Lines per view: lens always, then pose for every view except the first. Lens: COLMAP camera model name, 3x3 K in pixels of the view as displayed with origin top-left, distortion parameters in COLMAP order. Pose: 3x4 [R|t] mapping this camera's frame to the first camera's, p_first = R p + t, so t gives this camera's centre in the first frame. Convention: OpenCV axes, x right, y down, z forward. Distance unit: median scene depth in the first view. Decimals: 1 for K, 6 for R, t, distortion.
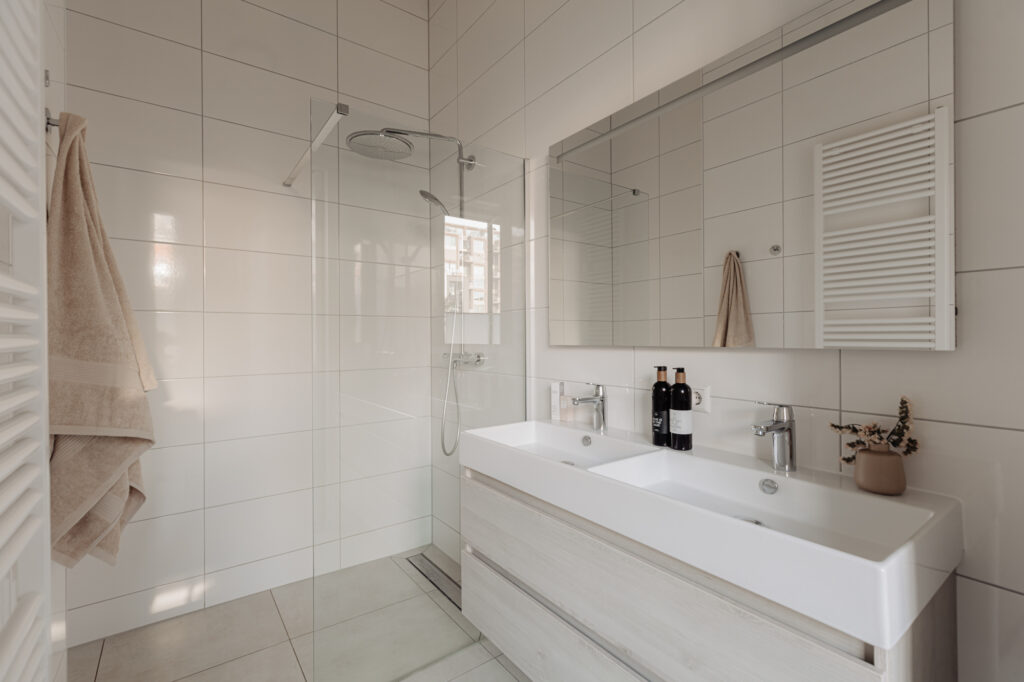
lens RADIAL K [[464.0, 0, 512.0], [0, 464.0, 341.0], [0, 0, 1]] dist [0.001585, -0.000327]
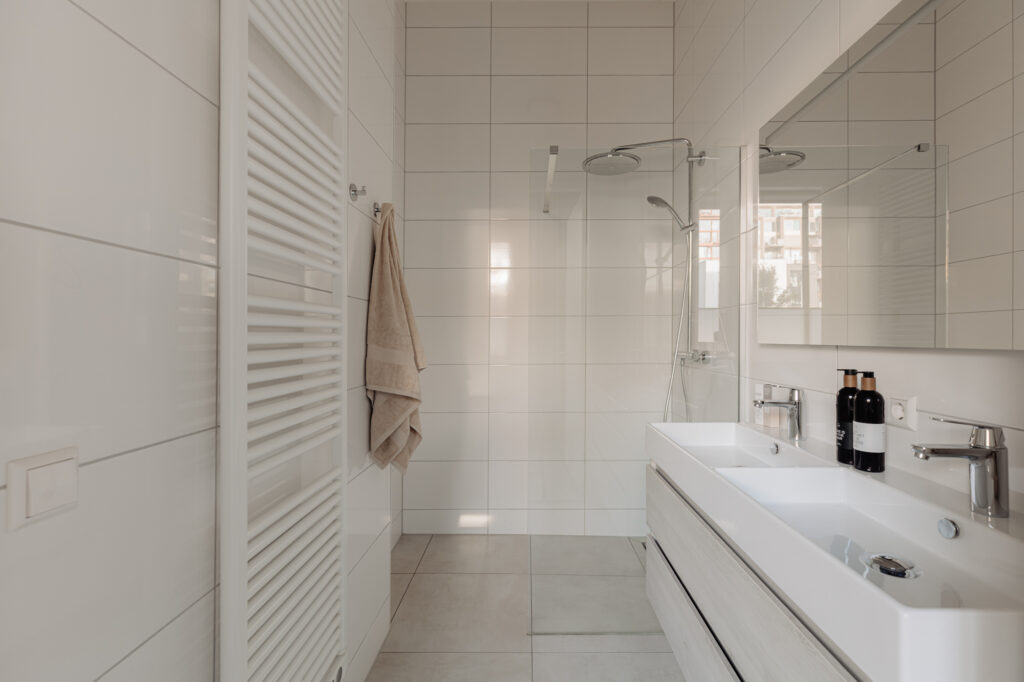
lens RADIAL K [[459.2, 0, 512.0], [0, 459.2, 341.0], [0, 0, 1]] dist [-0.002442, -0.000681]
pose [[0.789259, 0.008162, -0.614006, 0.349734], [-0.006649, 0.999967, 0.004745, 0.003148], [0.614024, 0.000338, 0.789287, -0.032135]]
